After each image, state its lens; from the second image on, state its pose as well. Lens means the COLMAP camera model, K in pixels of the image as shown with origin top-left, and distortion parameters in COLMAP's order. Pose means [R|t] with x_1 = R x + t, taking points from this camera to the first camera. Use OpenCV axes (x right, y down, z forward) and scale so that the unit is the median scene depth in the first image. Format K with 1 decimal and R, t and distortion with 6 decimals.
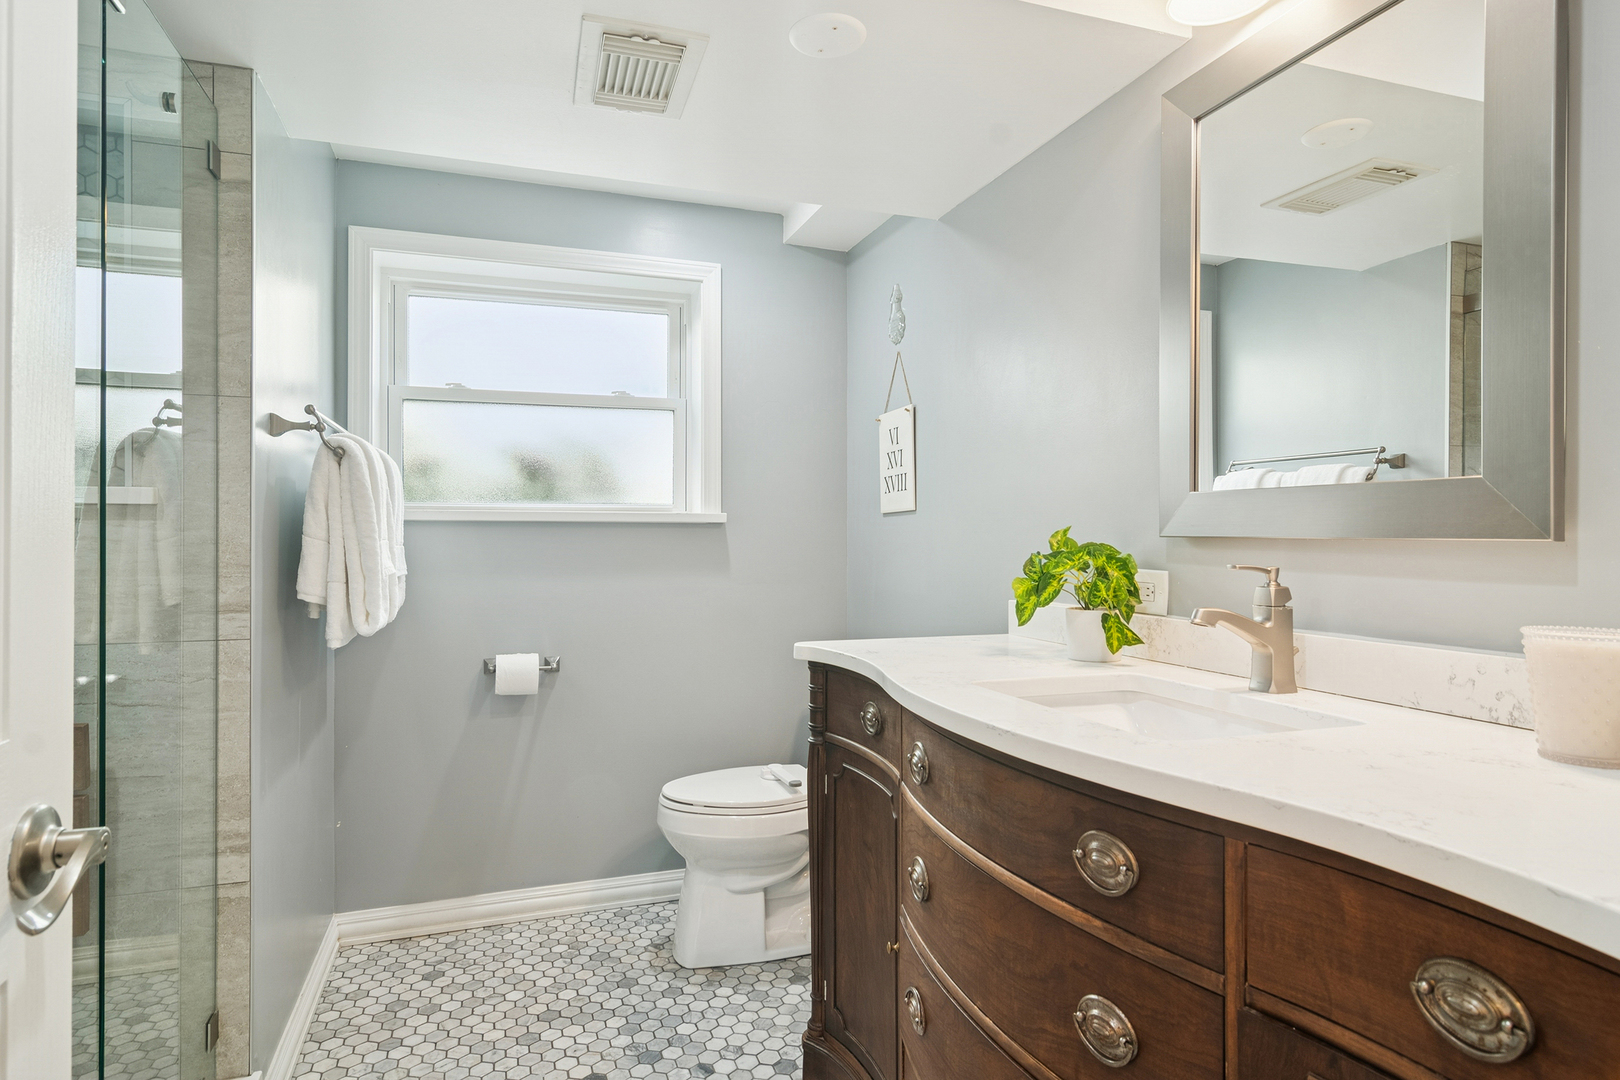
lens RADIAL K [[901.0, 0, 808.3], [0, 901.0, 528.9], [0, 0, 1]] dist [0.014856, -0.000244]
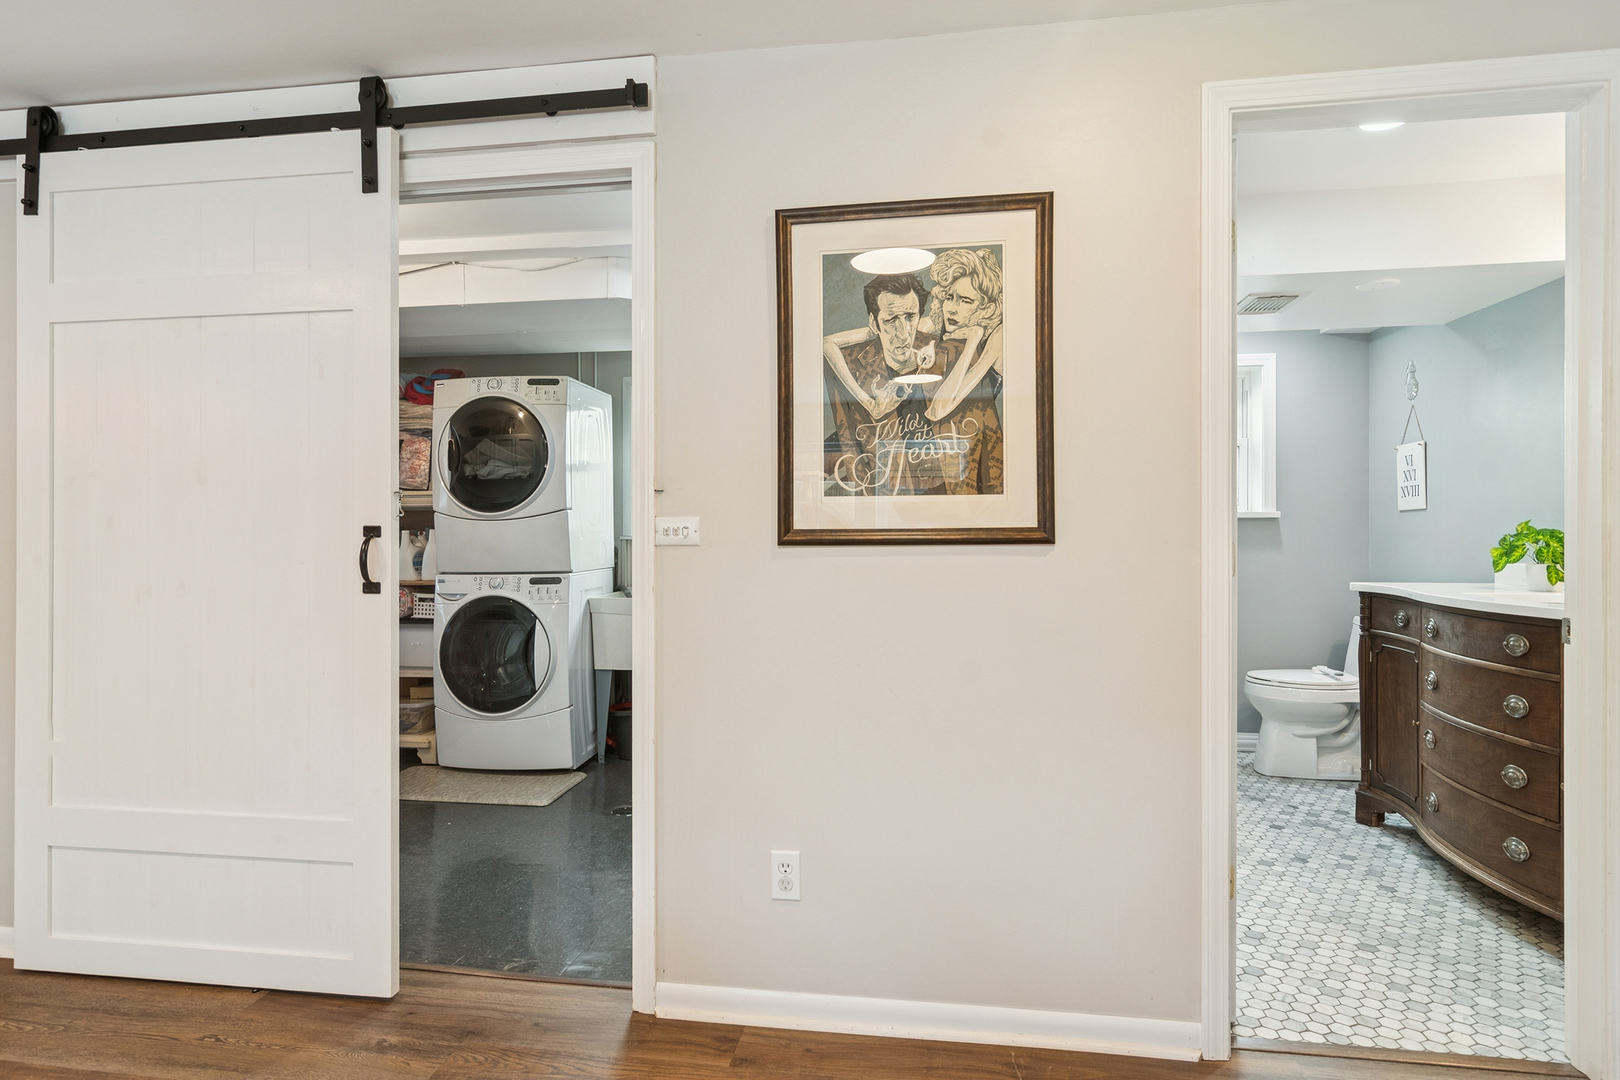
lens RADIAL K [[888.7, 0, 803.9], [0, 888.7, 527.4], [0, 0, 1]] dist [-0.001391, 0.001853]
pose [[0.884534, -0.000901, -0.466475, -0.159869], [0.004525, 0.999968, 0.006649, -0.005532], [0.466454, -0.007992, 0.884509, -1.181352]]
